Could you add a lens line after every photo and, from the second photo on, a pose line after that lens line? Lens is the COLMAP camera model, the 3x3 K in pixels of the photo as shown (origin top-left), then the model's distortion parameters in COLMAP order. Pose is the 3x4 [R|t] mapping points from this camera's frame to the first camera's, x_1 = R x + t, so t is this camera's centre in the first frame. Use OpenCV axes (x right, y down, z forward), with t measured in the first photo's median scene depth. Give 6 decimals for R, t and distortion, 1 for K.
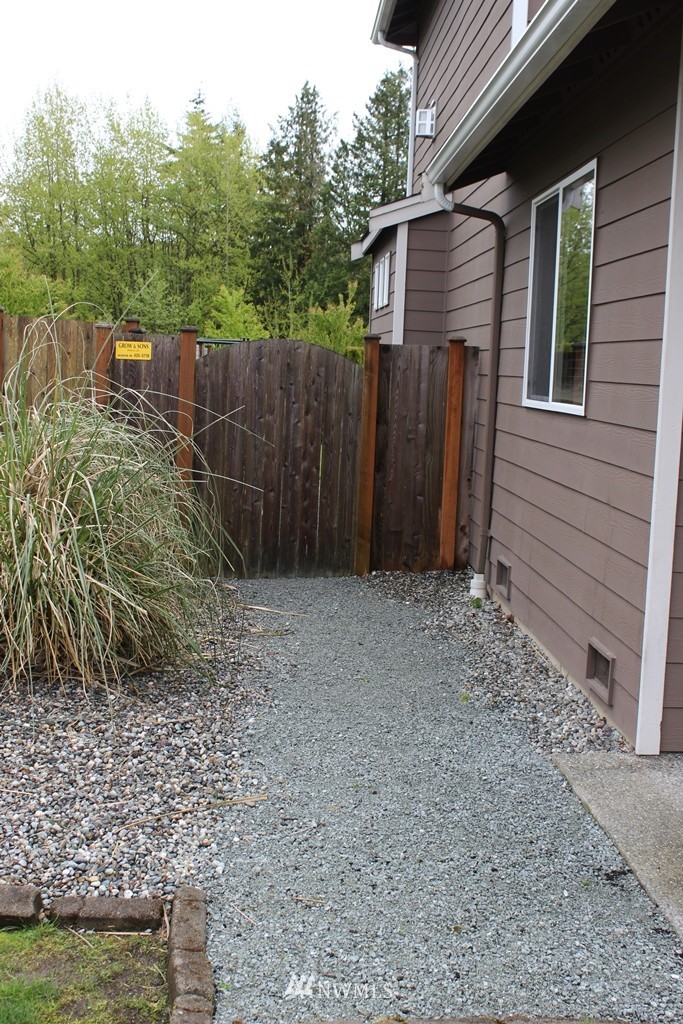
lens RADIAL K [[1279.7, 0, 341.5], [0, 1279.7, 512.0], [0, 0, 1]] dist [-0.052016, 0.008498]
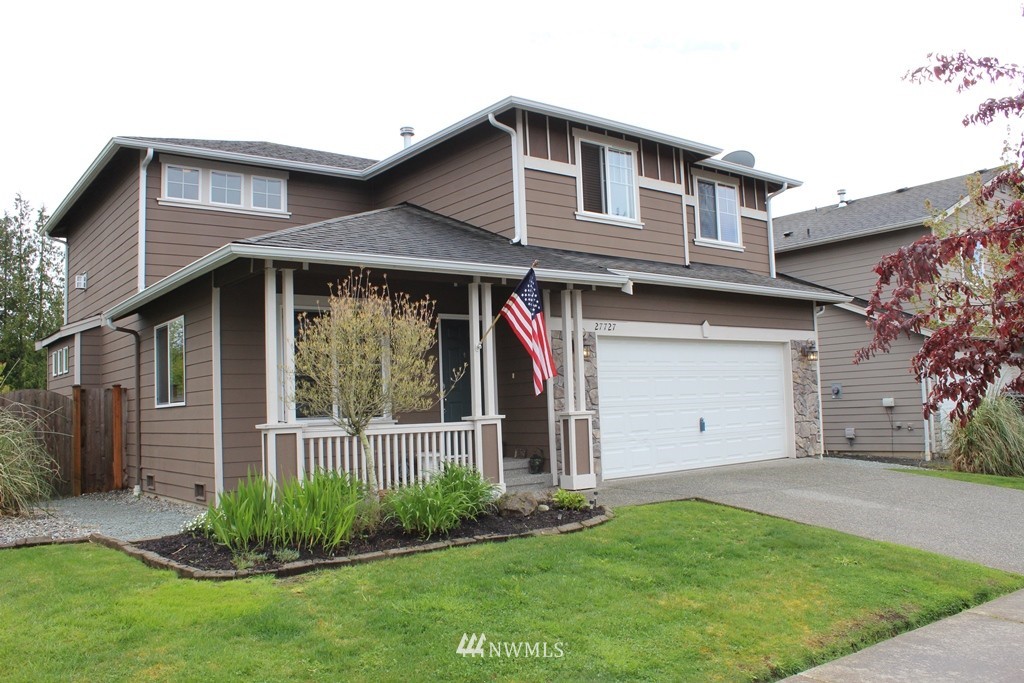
lens RADIAL K [[880.5, 0, 512.0], [0, 880.5, 341.5], [0, 0, 1]] dist [-0.106761, 0.015415]
pose [[0.827881, -0.025340, 0.560331, -0.178178], [0.132026, 0.979714, -0.150762, 0.108066], [-0.545144, 0.198791, 0.814432, -0.616640]]
